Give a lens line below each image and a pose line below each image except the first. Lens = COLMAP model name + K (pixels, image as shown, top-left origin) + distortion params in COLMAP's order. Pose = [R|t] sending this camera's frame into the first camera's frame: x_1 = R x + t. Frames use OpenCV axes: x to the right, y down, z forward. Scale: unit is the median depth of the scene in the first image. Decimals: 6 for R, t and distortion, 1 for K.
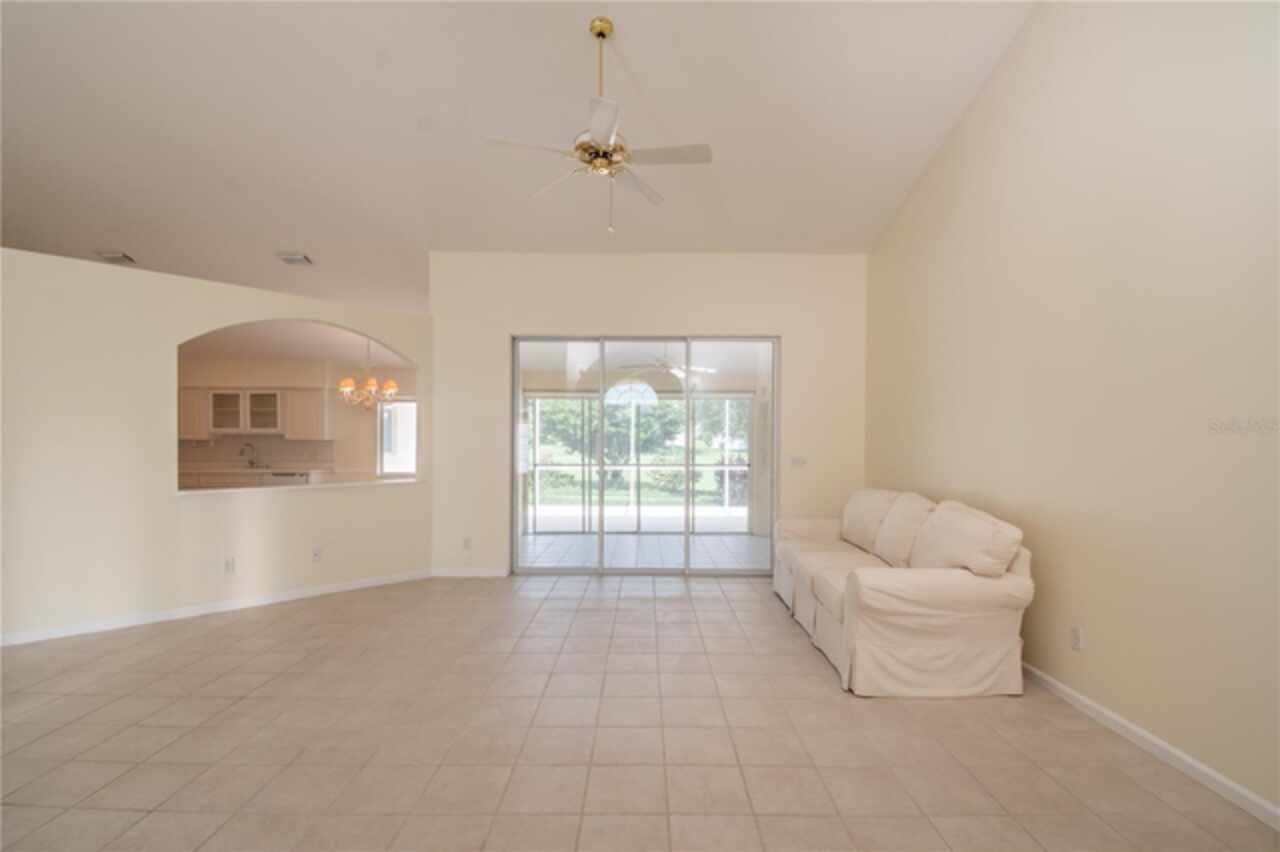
lens RADIAL K [[593.7, 0, 658.0], [0, 593.7, 443.2], [0, 0, 1]] dist [0.018654, -0.014576]
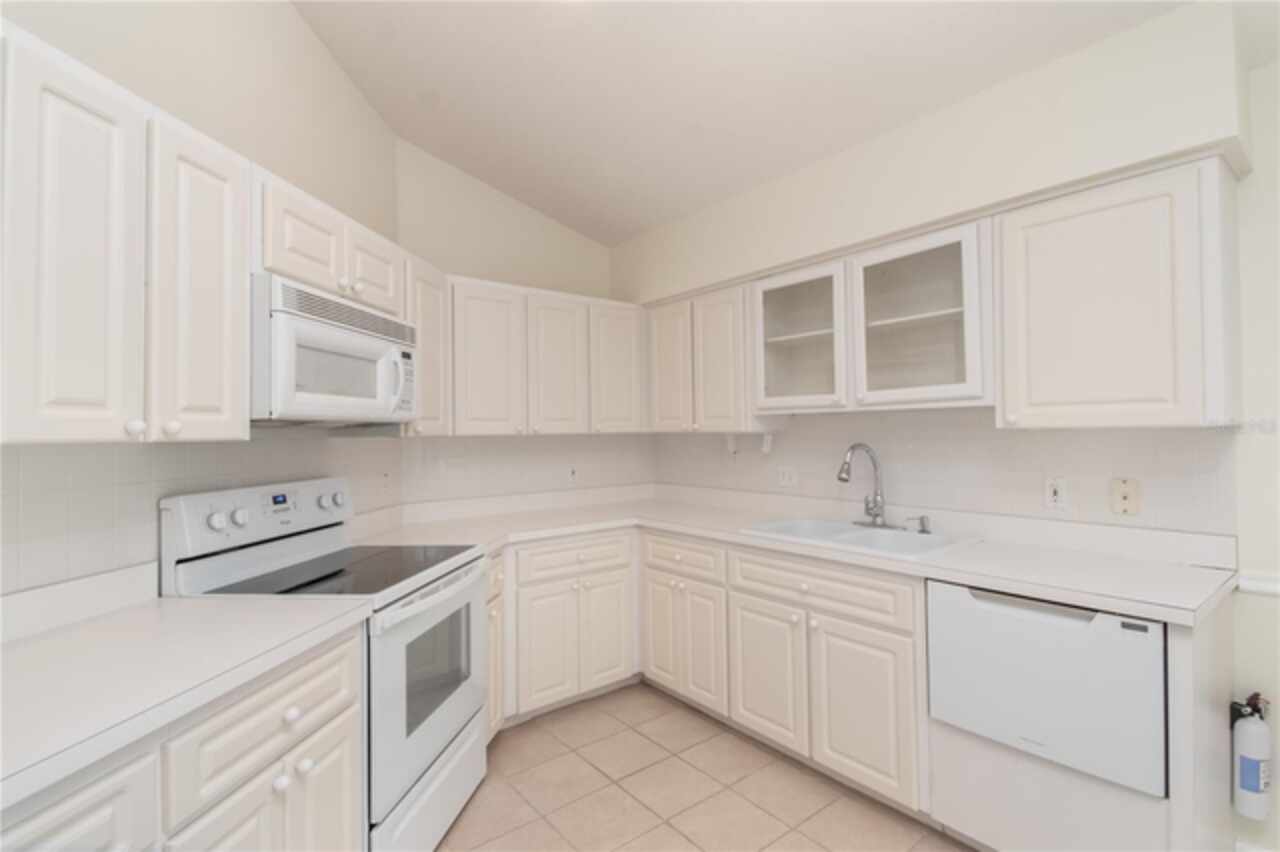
lens RADIAL K [[593.7, 0, 659.7], [0, 593.7, 425.3], [0, 0, 1]] dist [0.018654, -0.014576]
pose [[0.626196, -0.022512, -0.779341, -0.528695], [0.015366, 0.999745, -0.016532, -0.005629], [0.779515, -0.001623, 0.626382, 0.751869]]
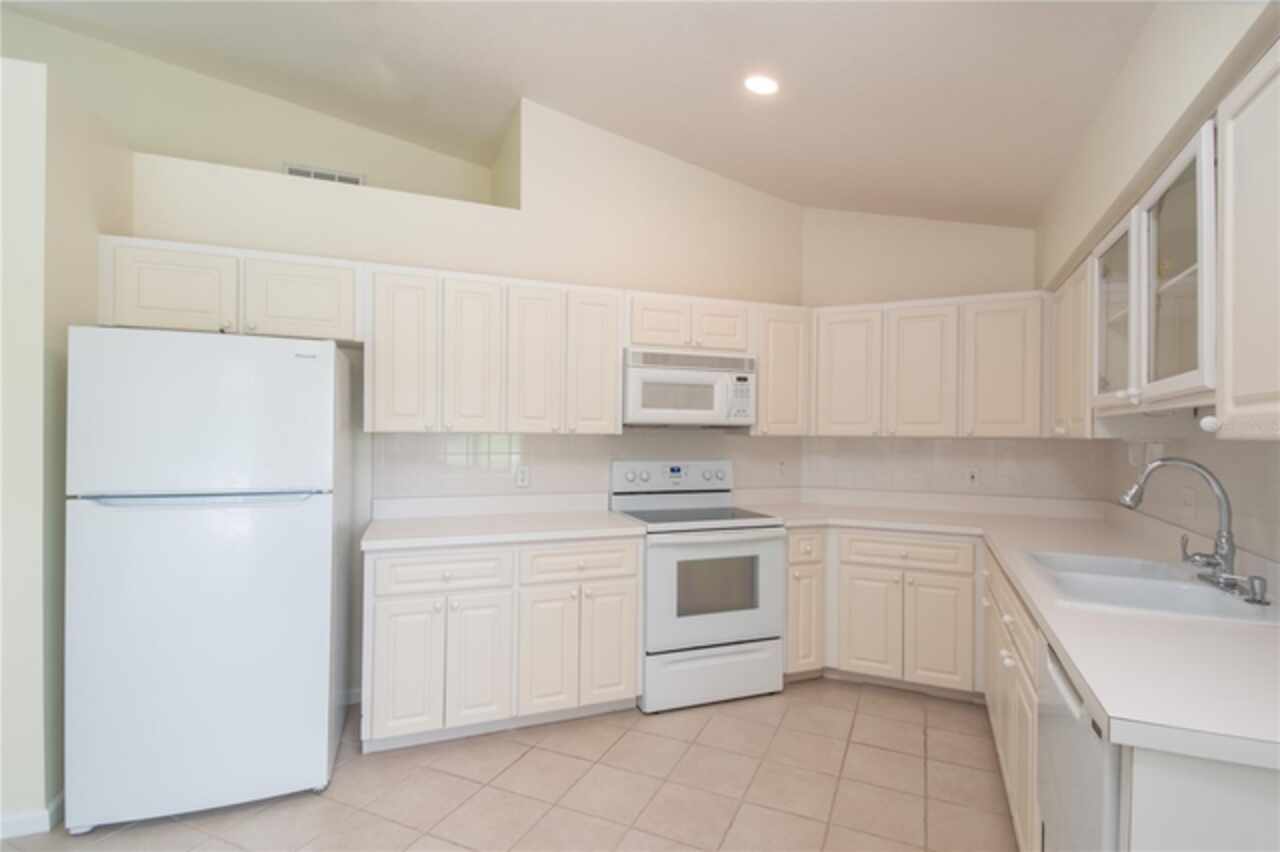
lens RADIAL K [[593.7, 0, 646.7], [0, 593.7, 433.9], [0, 0, 1]] dist [0.018654, -0.014576]
pose [[-0.410241, -0.008204, -0.911940, -0.432950], [-0.011811, 0.999923, -0.003682, -0.005265], [0.911900, 0.009261, -0.410307, 0.928338]]
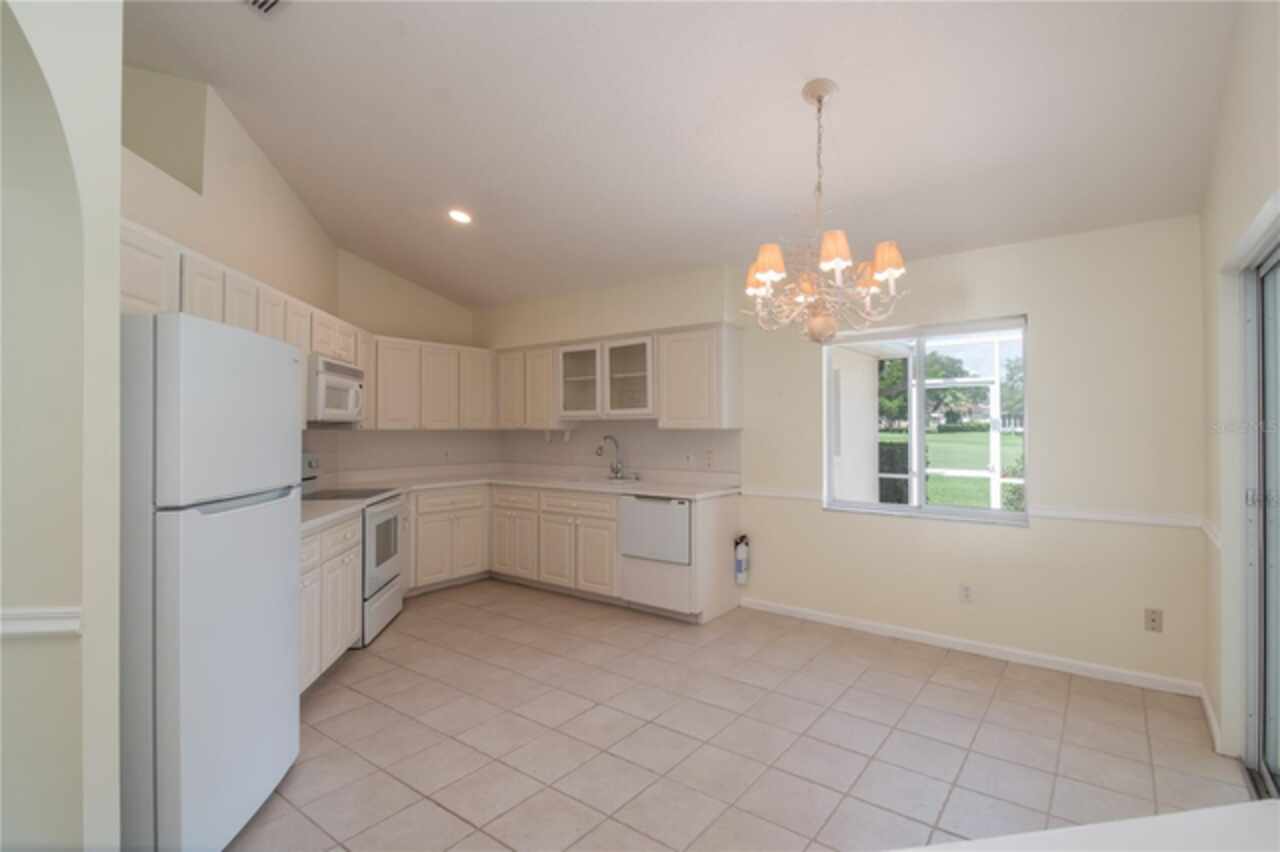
lens RADIAL K [[593.7, 0, 673.2], [0, 593.7, 419.1], [0, 0, 1]] dist [0.018654, -0.014576]
pose [[0.806633, -0.016614, -0.590820, -0.306300], [0.005948, 0.999782, -0.019993, -0.004118], [0.591023, 0.012613, 0.806556, 0.586630]]
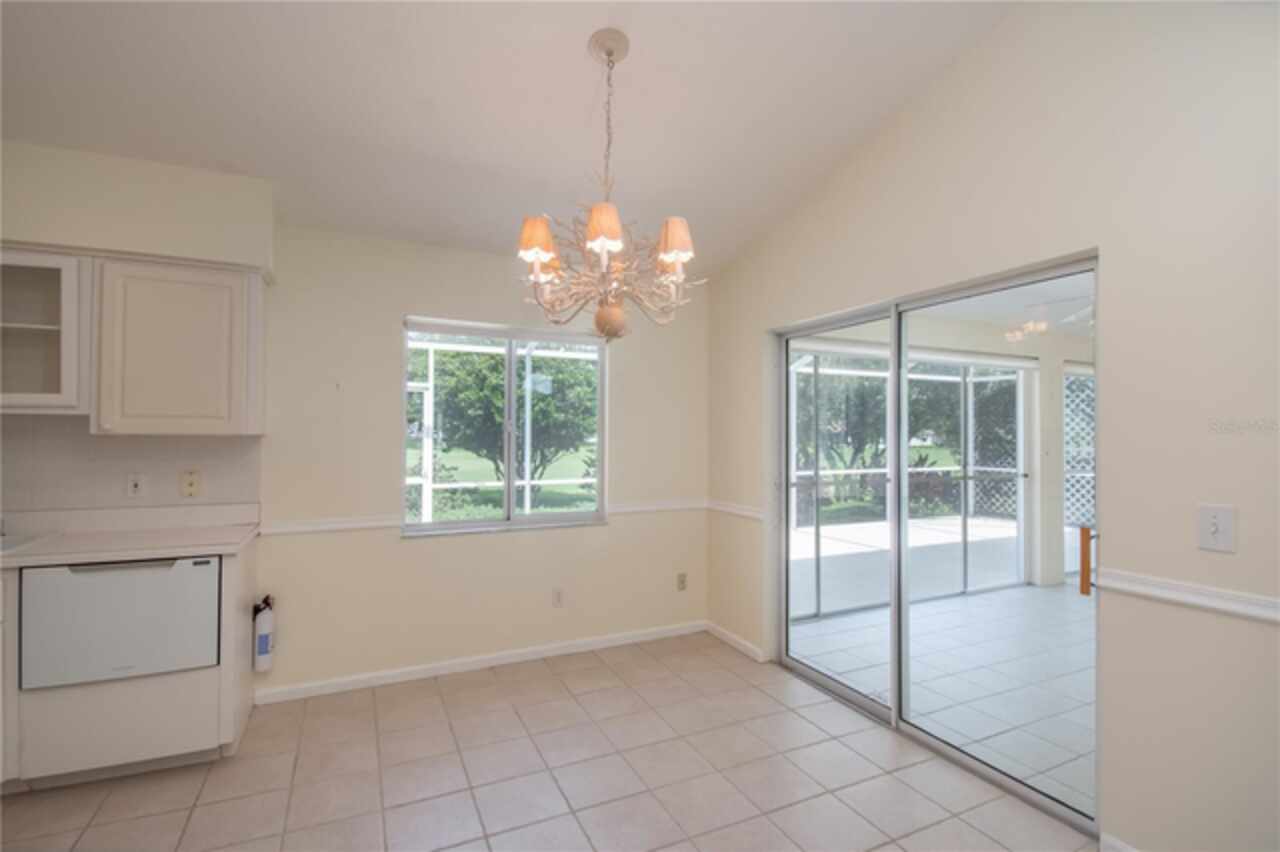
lens RADIAL K [[593.7, 0, 650.9], [0, 593.7, 424.5], [0, 0, 1]] dist [0.018654, -0.014576]
pose [[0.898645, 0.005950, 0.438636, -0.514806], [0.001028, 0.999877, -0.015668, -0.006090], [-0.438675, 0.014531, 0.898528, 0.633291]]
